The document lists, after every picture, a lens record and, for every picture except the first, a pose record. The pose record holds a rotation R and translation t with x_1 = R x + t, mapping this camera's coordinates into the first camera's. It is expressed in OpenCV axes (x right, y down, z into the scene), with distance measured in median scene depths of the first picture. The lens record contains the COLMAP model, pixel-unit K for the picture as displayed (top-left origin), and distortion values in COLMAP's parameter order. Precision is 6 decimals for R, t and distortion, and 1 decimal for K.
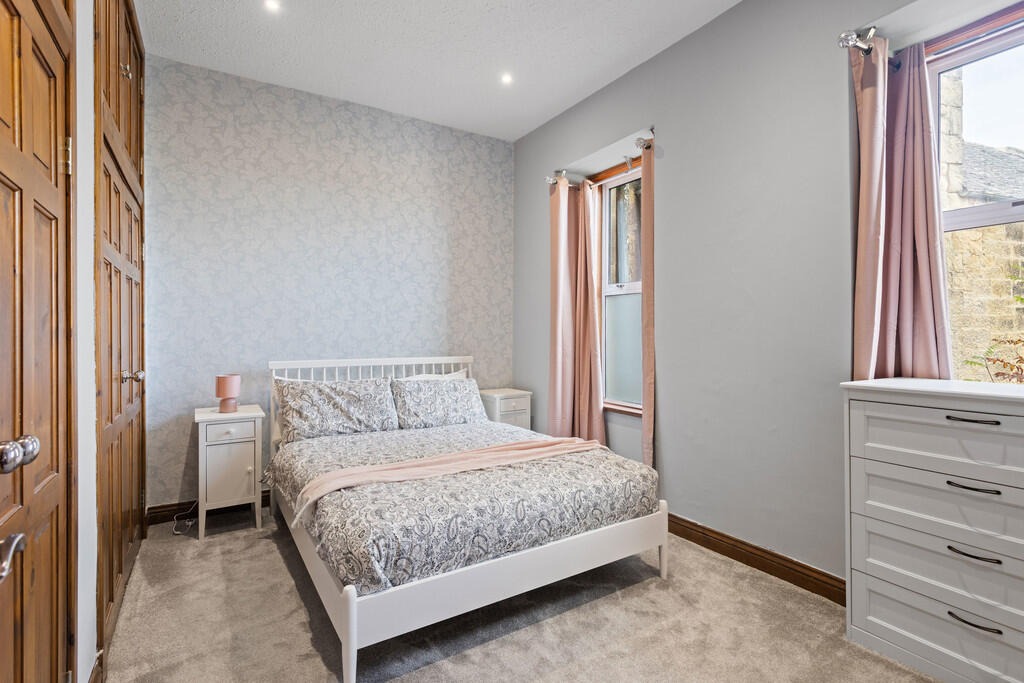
lens RADIAL K [[497.8, 0, 512.0], [0, 497.8, 341.5], [0, 0, 1]] dist [-0.000050, 0.000286]
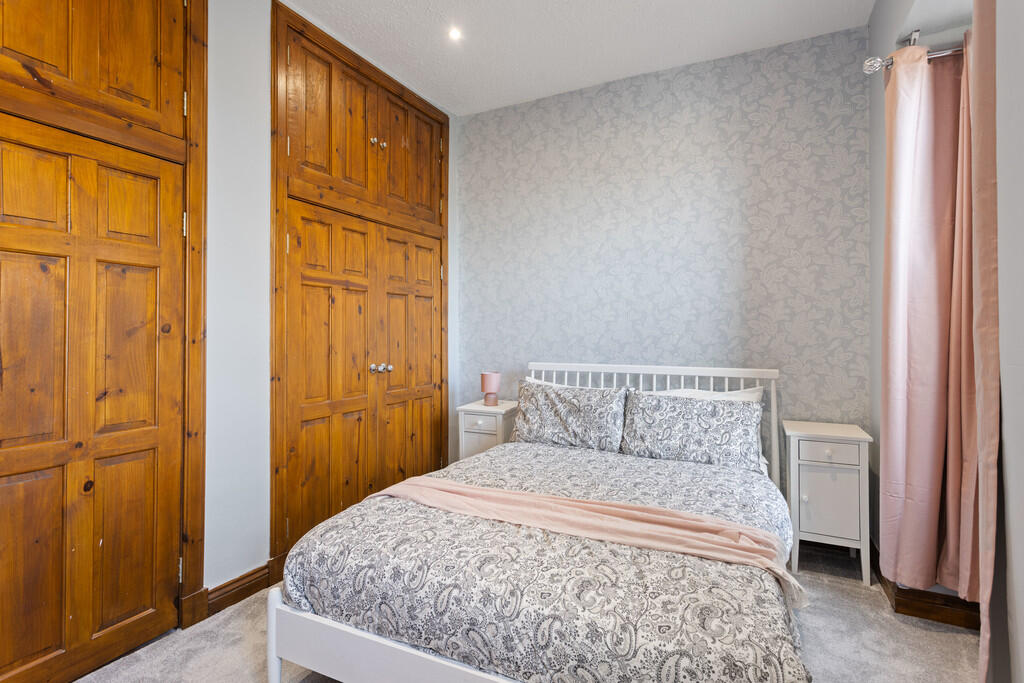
lens RADIAL K [[487.8, 0, 497.6], [0, 487.8, 332.7], [0, 0, 1]] dist [0.000629, 0.000721]
pose [[0.535038, -0.000925, -0.844827, 0.342617], [-0.014493, 0.999842, -0.010273, -0.010964], [0.844703, 0.017740, 0.534941, 0.384346]]
